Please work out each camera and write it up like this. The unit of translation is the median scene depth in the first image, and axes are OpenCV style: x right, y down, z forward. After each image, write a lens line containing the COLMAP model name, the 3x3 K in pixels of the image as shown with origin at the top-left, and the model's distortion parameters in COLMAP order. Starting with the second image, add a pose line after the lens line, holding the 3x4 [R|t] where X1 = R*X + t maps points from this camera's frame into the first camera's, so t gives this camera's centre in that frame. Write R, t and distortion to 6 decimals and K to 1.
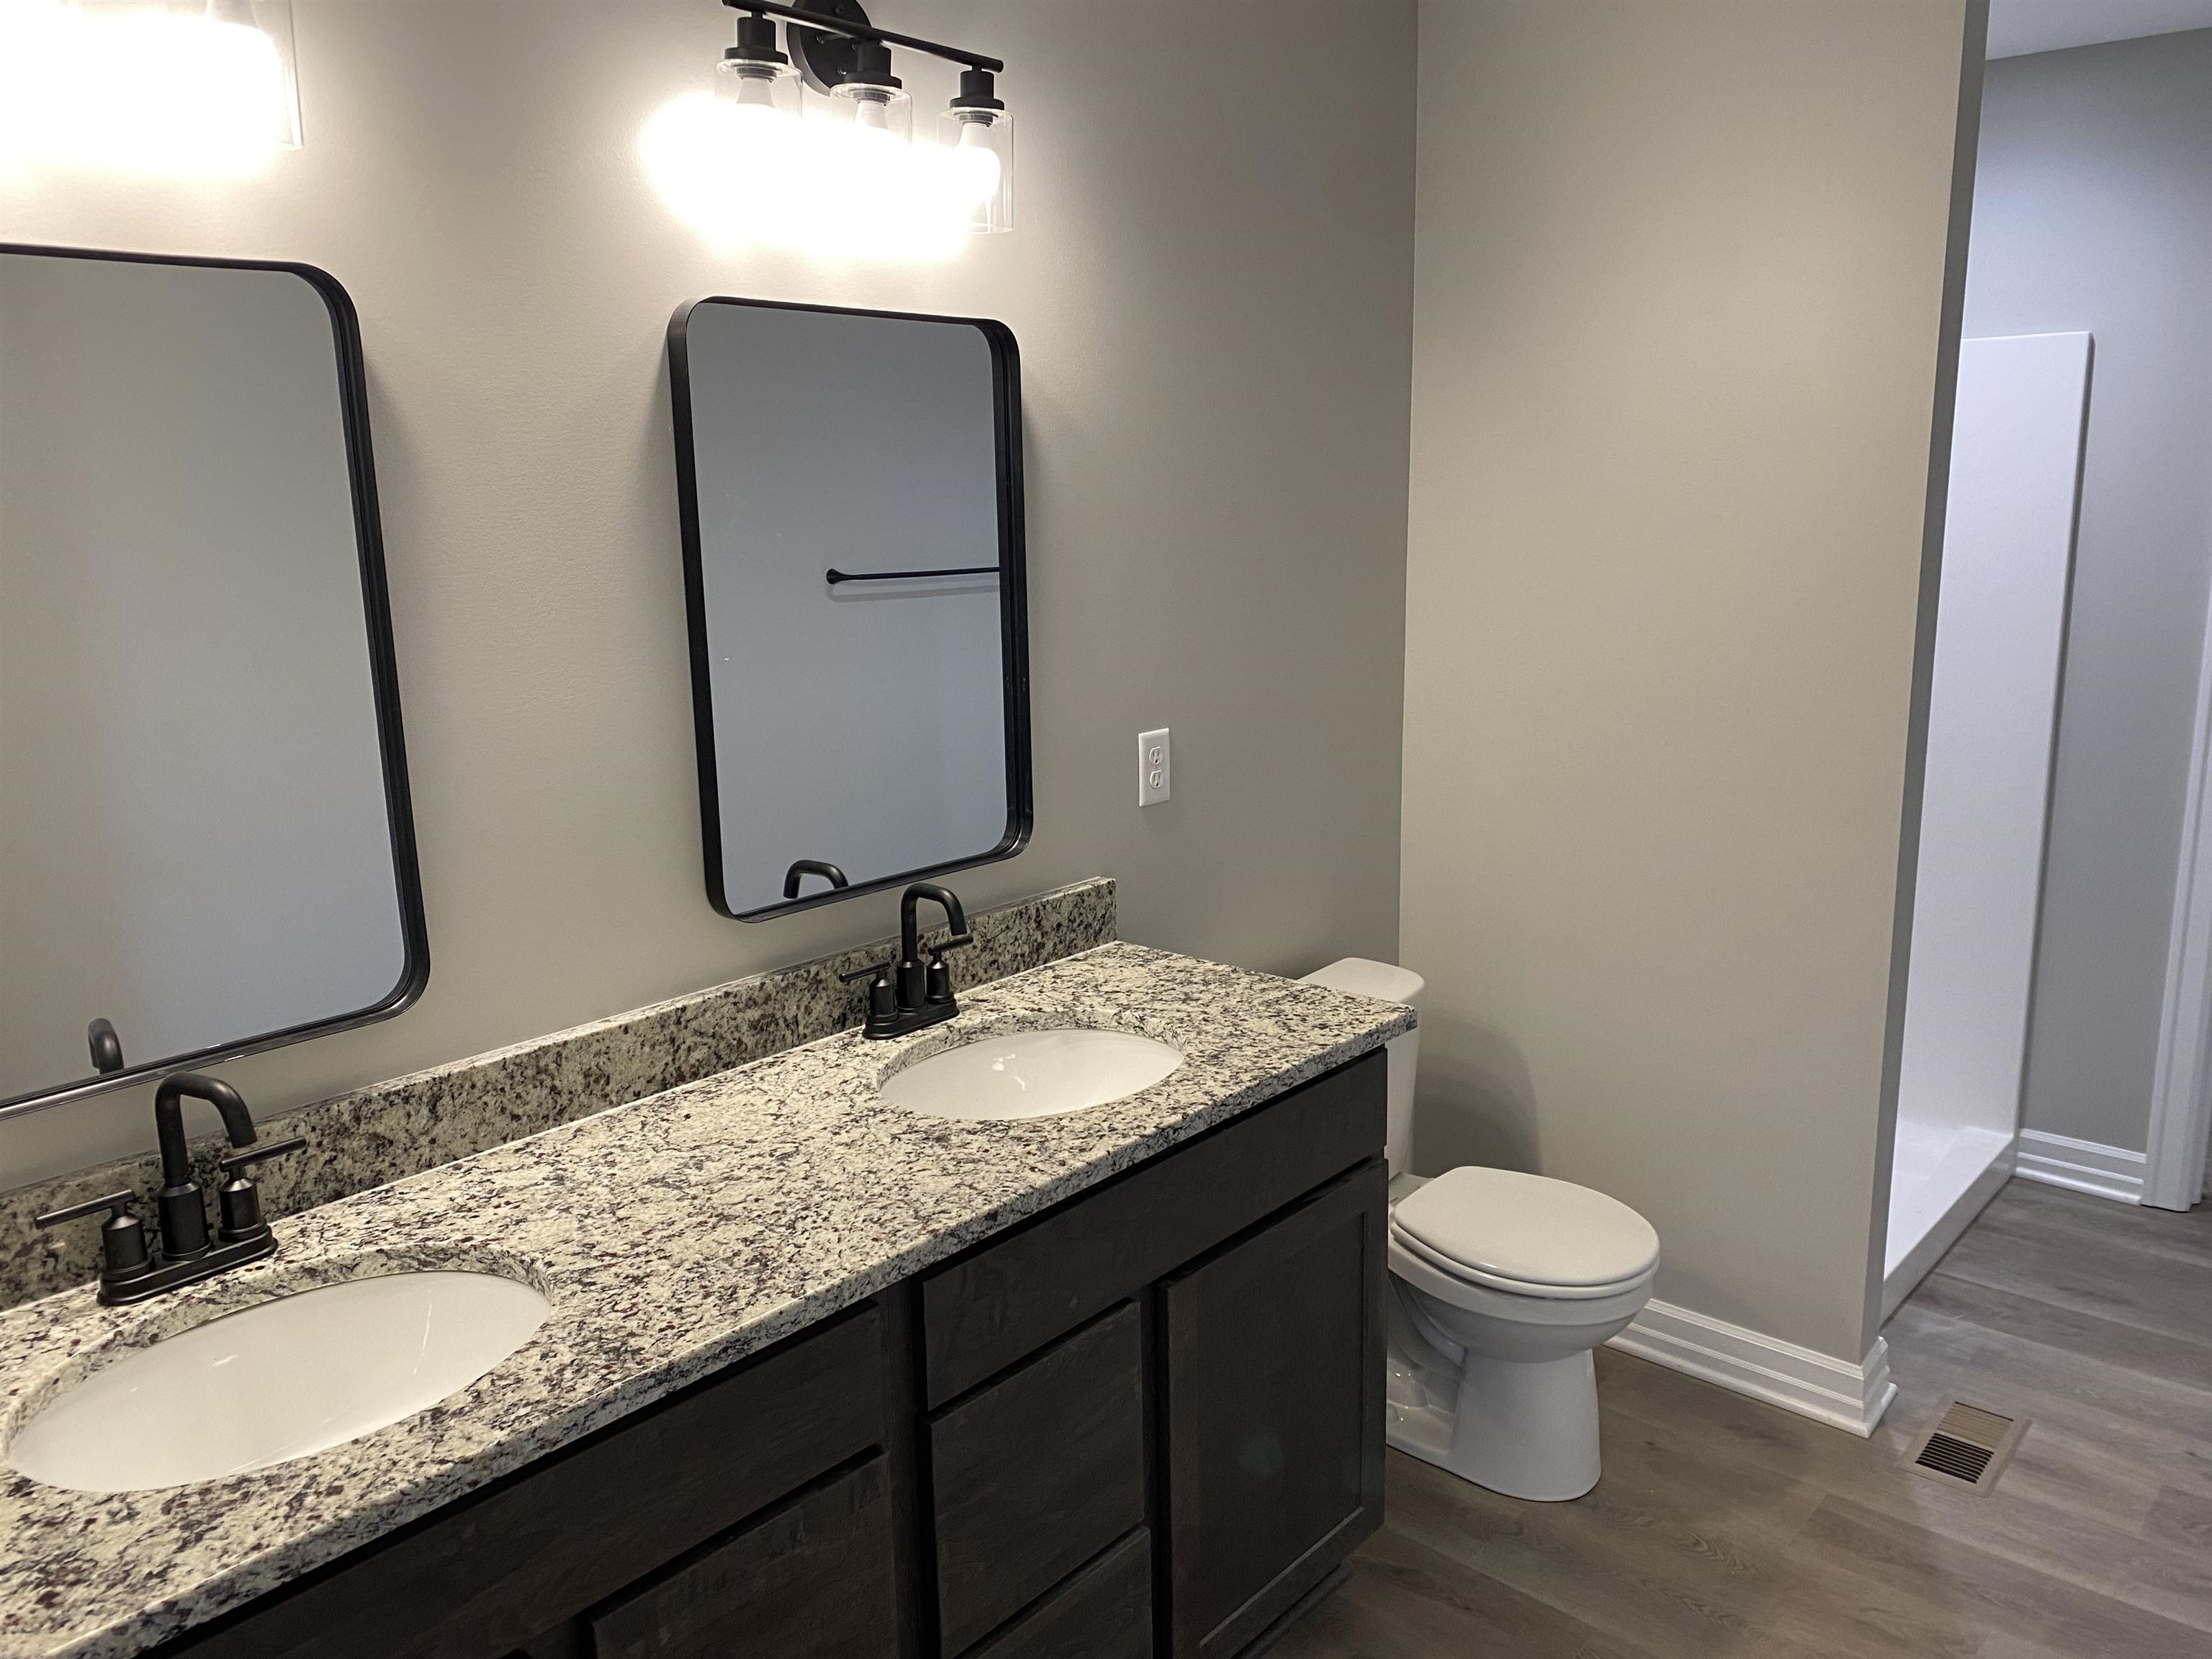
lens RADIAL K [[1698.2, 0, 1093.6], [0, 1698.2, 815.7], [0, 0, 1]] dist [0.085398, -0.017307]
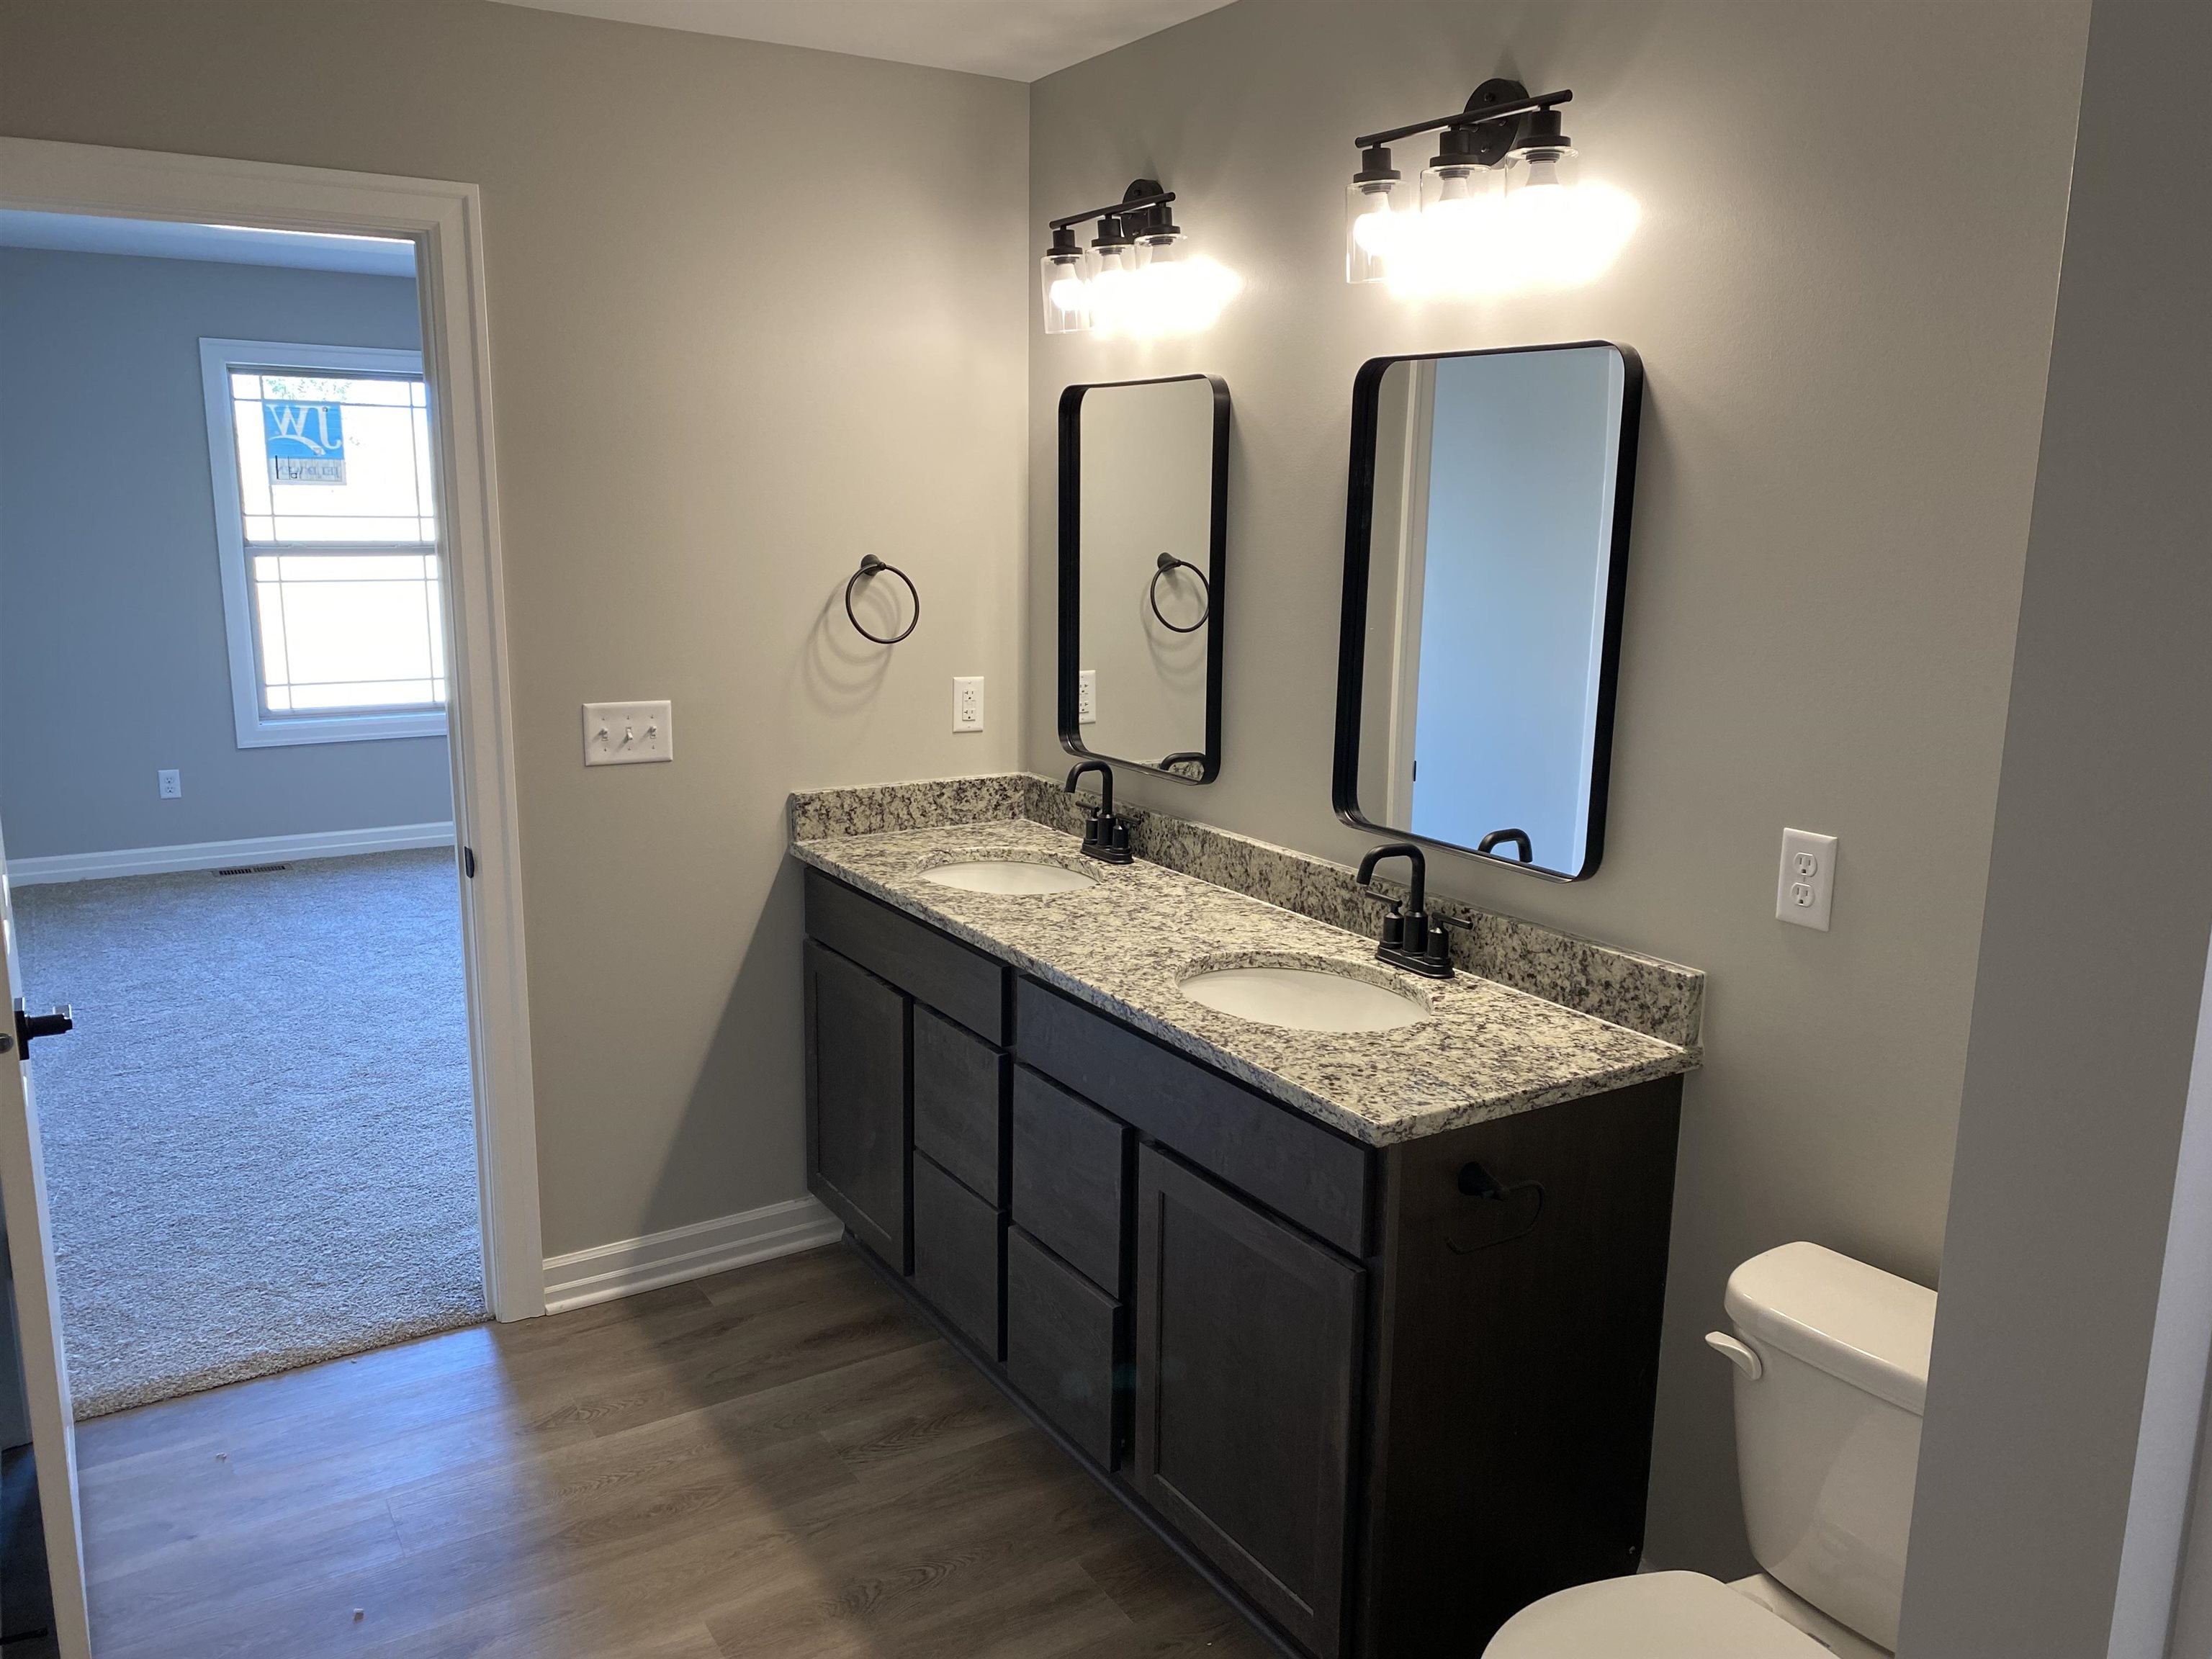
lens RADIAL K [[1698.2, 0, 1121.1], [0, 1698.2, 820.9], [0, 0, 1]] dist [0.085398, -0.017307]
pose [[-0.301682, 0.193174, -0.933633, 1.101840], [-0.192776, 0.946673, 0.258163, -0.252157], [0.933716, 0.257865, -0.248355, 1.162128]]
